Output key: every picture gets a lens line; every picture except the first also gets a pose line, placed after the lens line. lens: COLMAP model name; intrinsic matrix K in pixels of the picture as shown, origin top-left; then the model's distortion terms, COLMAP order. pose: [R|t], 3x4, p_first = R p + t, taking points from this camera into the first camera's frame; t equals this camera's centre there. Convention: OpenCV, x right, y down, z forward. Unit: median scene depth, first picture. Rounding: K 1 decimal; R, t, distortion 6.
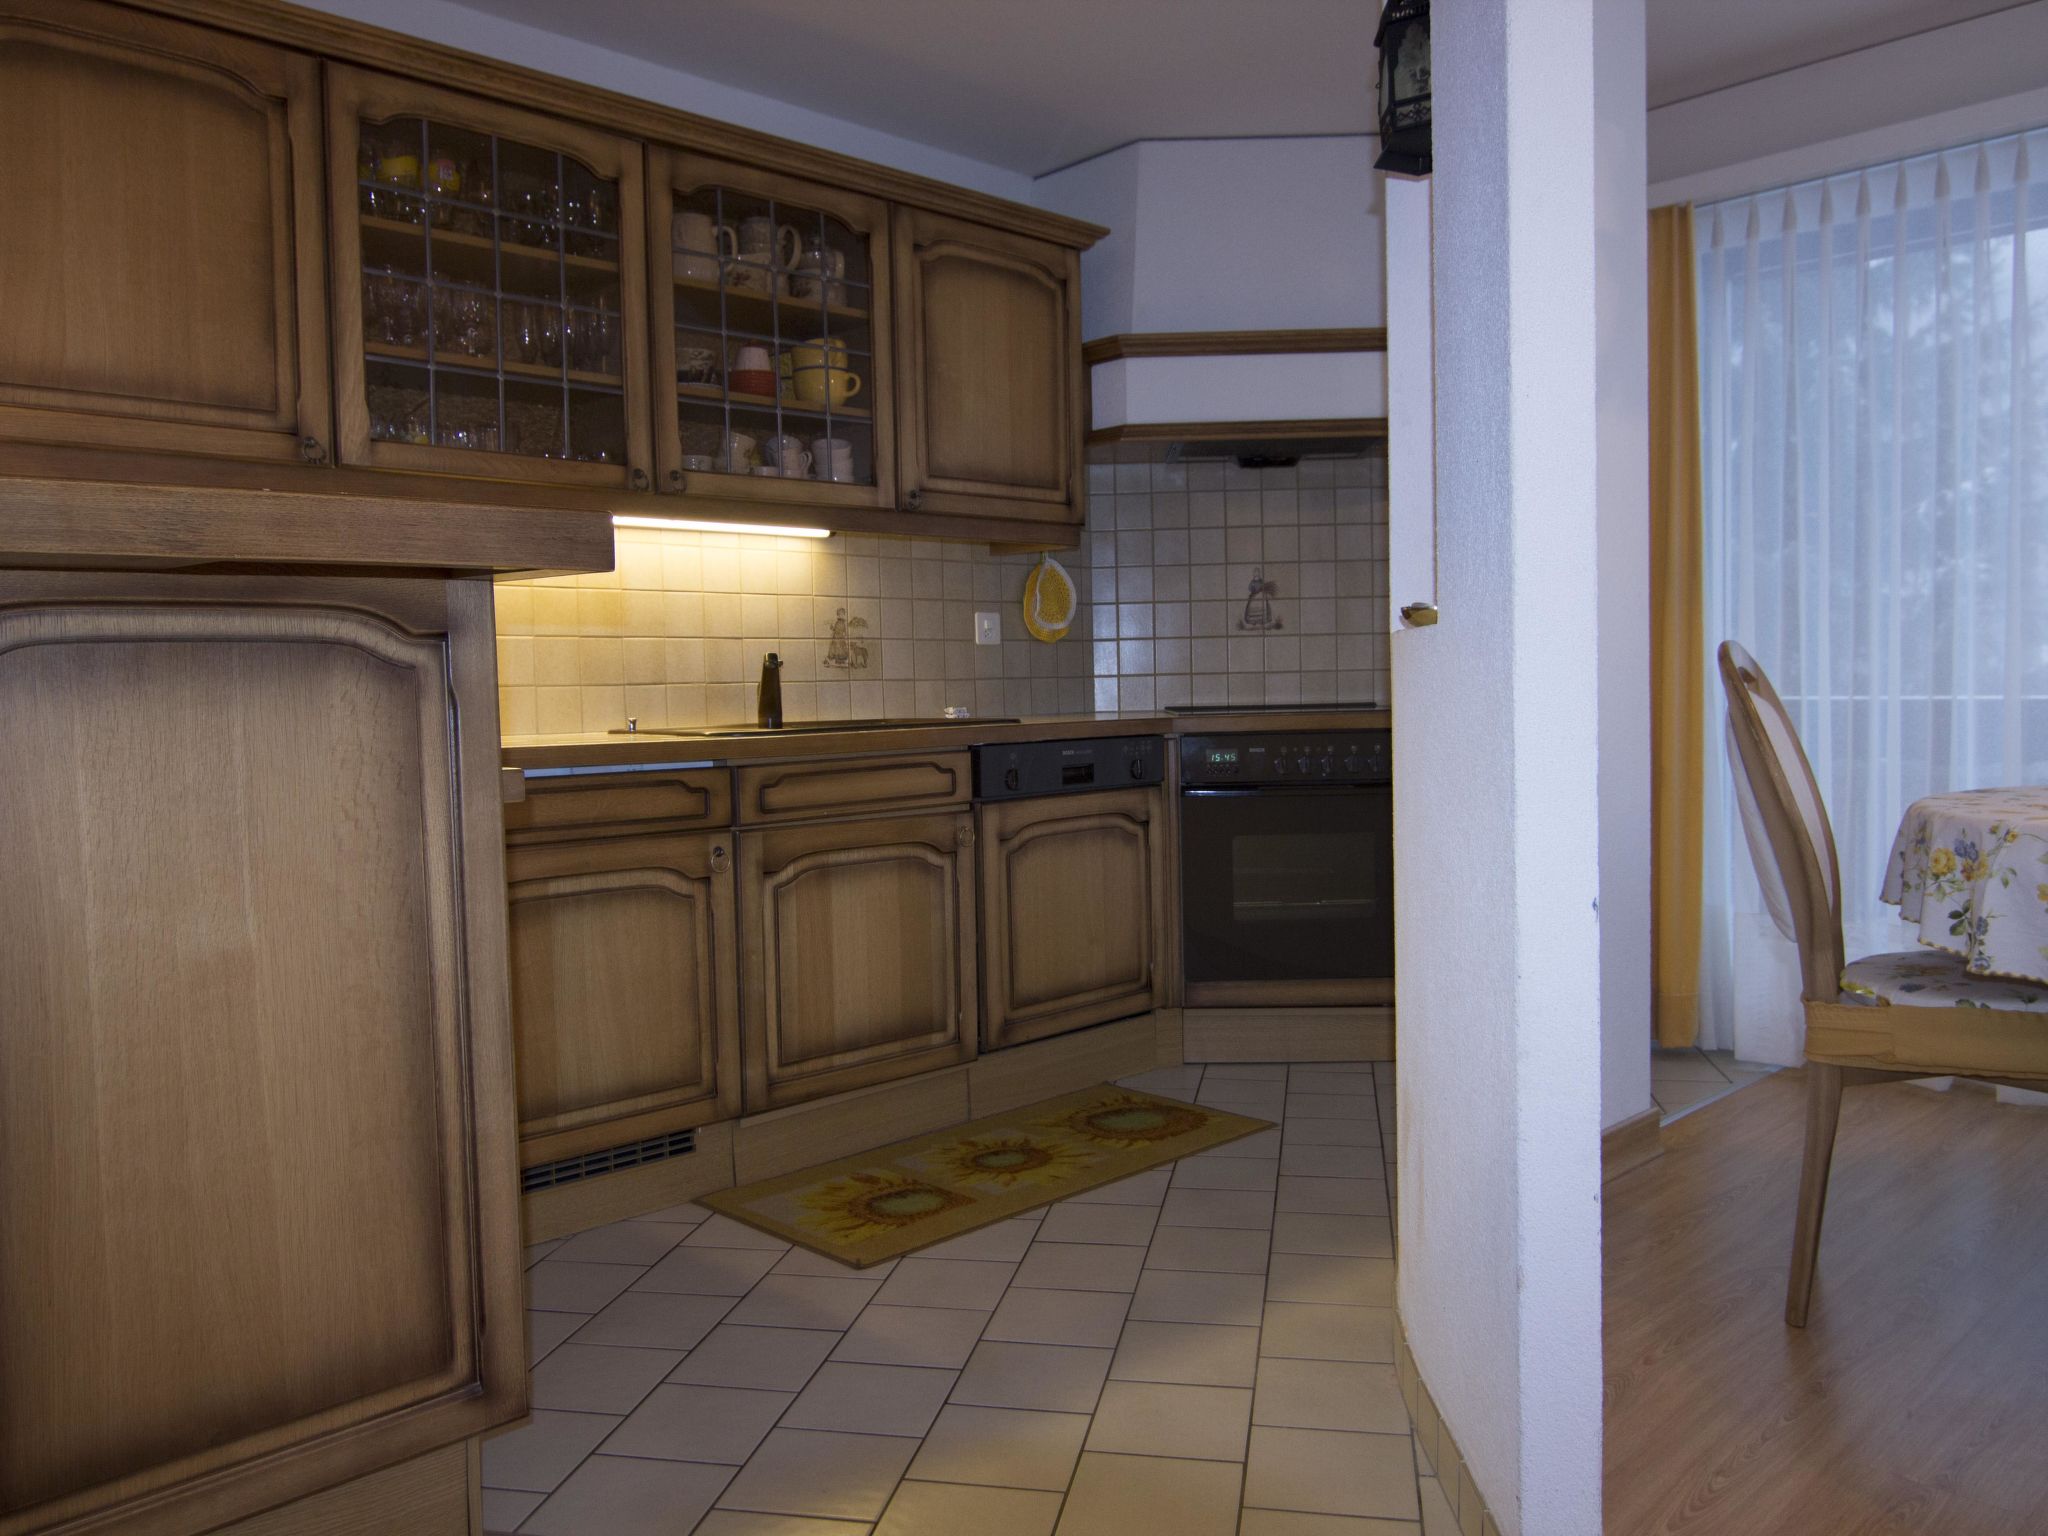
lens RADIAL K [[1539.3, 0, 1032.4], [0, 1539.3, 768.2], [0, 0, 1]] dist [0.007026, -0.026949]
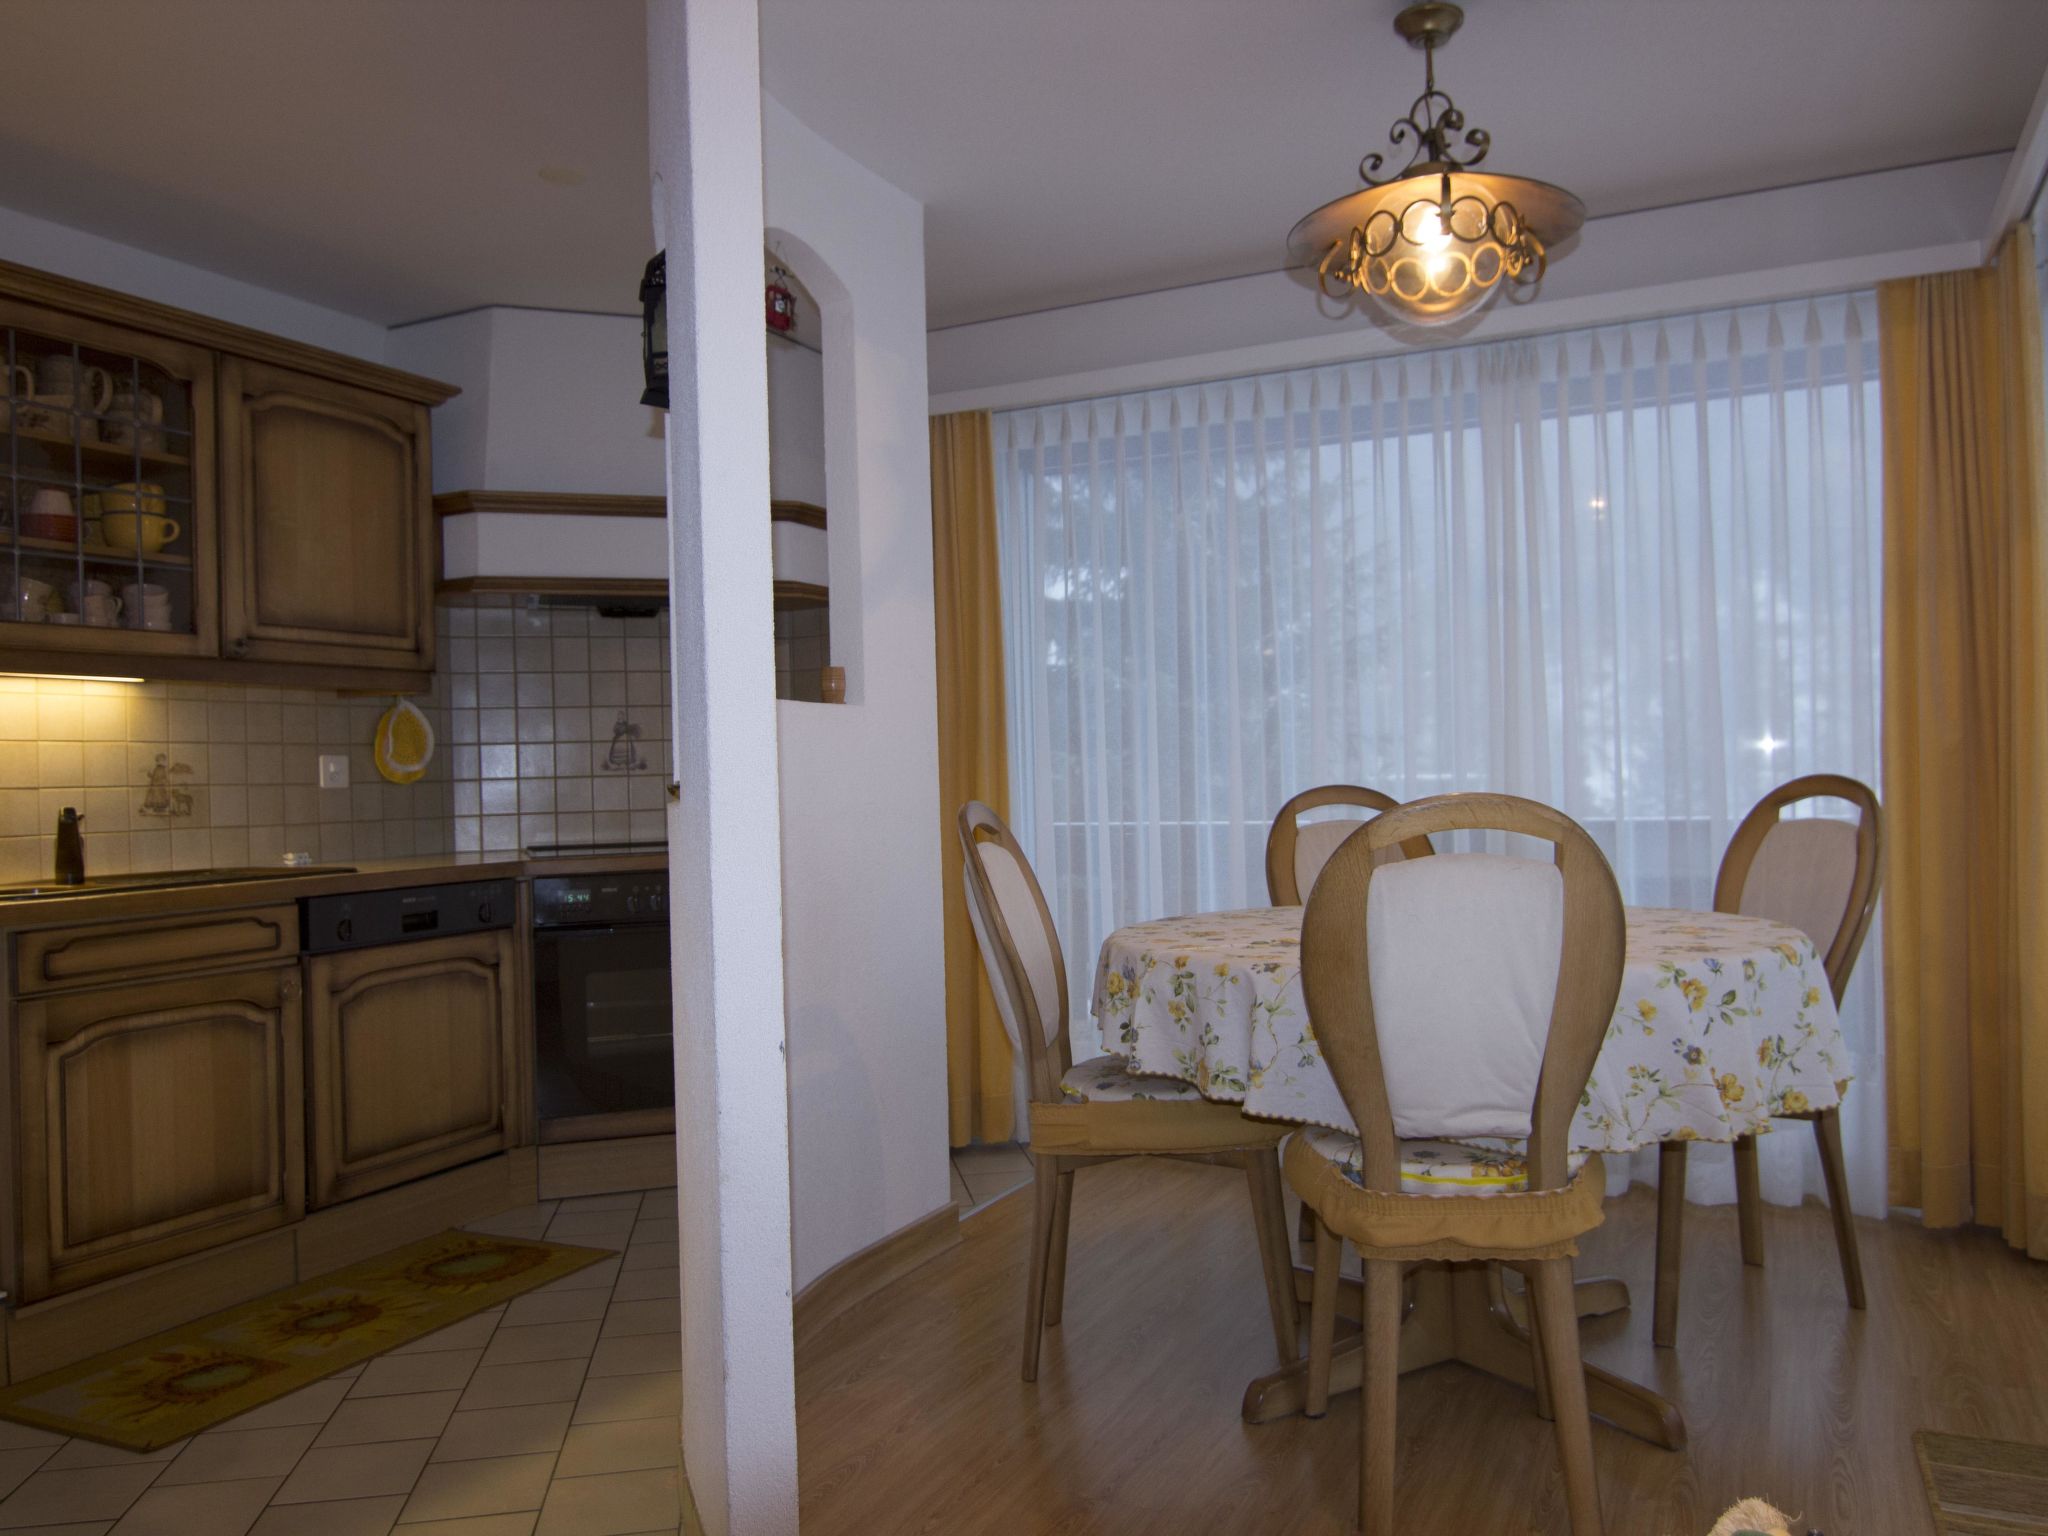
lens RADIAL K [[1539.3, 0, 1032.4], [0, 1539.3, 768.2], [0, 0, 1]] dist [0.007026, -0.026949]
pose [[0.936890, -0.001673, 0.349619, 0.055846], [0.026352, 0.997482, -0.065842, -0.020145], [-0.348629, 0.070900, 0.934575, -0.096460]]
